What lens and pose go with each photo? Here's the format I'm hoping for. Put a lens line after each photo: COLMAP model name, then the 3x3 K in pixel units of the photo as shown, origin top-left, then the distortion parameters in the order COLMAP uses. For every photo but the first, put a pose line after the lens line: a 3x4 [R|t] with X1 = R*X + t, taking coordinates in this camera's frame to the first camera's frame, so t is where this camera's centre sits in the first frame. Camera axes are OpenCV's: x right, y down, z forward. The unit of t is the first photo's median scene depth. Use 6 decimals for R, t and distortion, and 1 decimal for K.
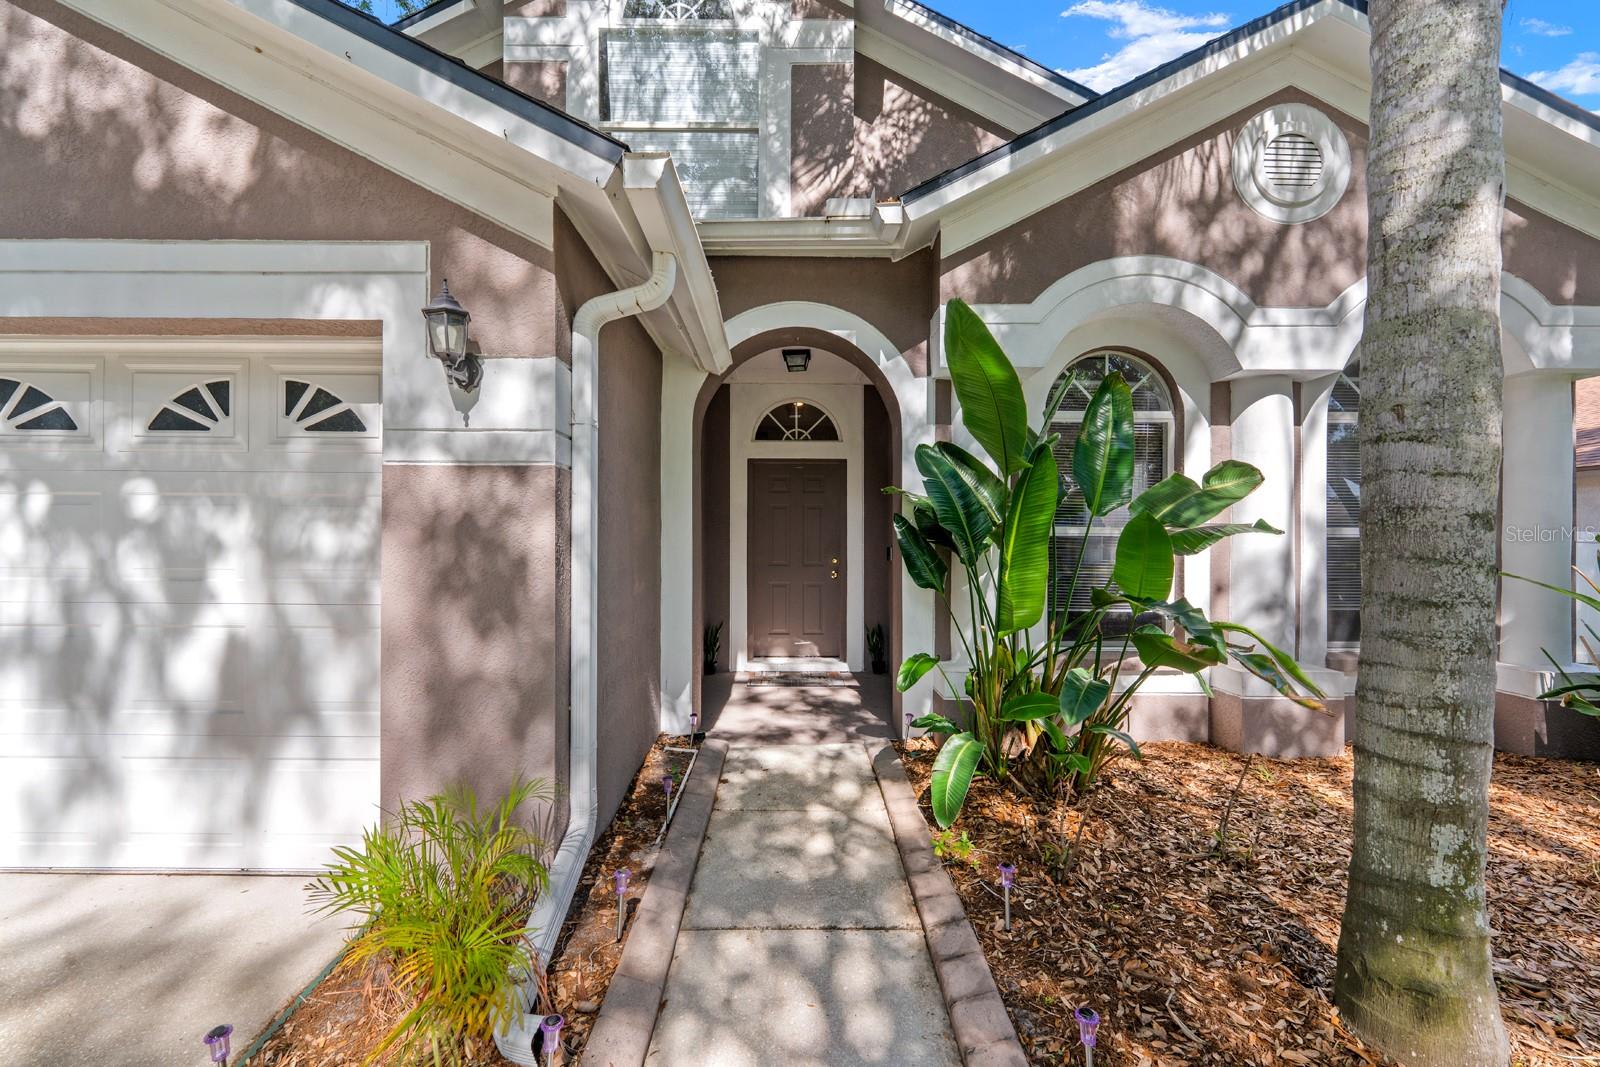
lens RADIAL K [[651.2, 0, 792.8], [0, 651.2, 538.0], [0, 0, 1]] dist [0.001989, -0.000020]
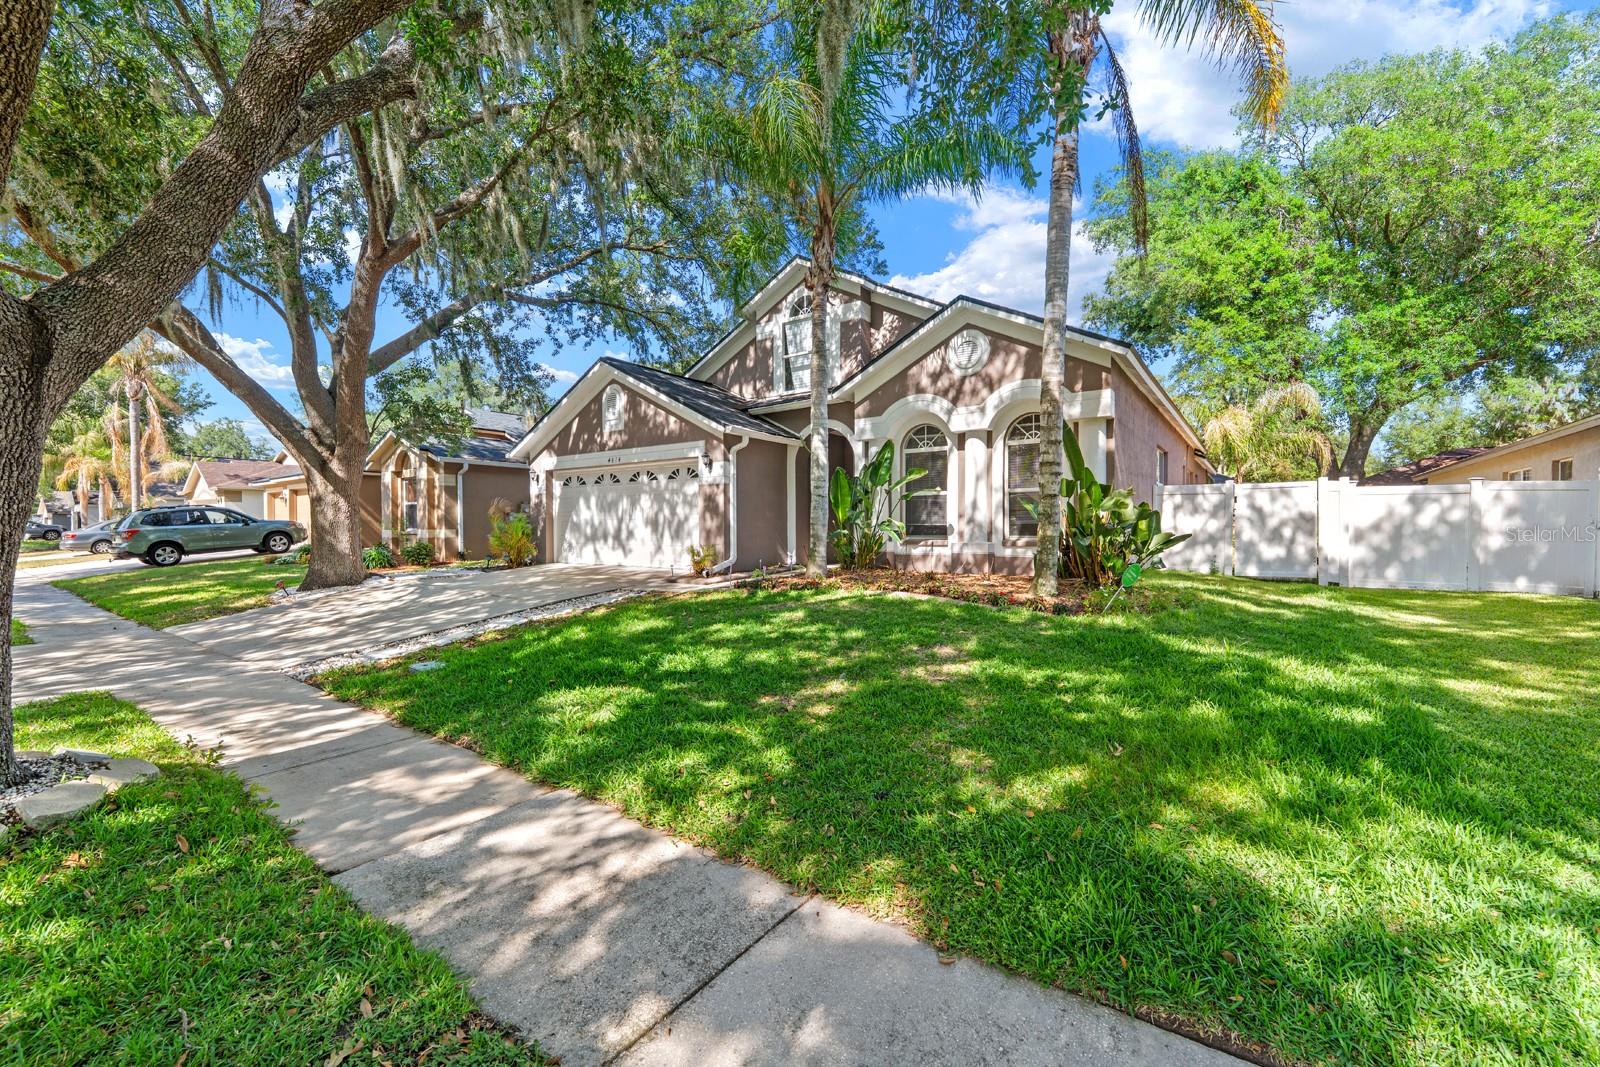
lens RADIAL K [[651.2, 0, 792.8], [0, 651.2, 538.0], [0, 0, 1]] dist [0.001989, -0.000020]
pose [[0.803357, 0.007441, -0.595451, 1.791120], [0.009669, 0.999627, 0.025537, 0.106320], [0.595419, -0.026273, 0.802985, -1.587987]]
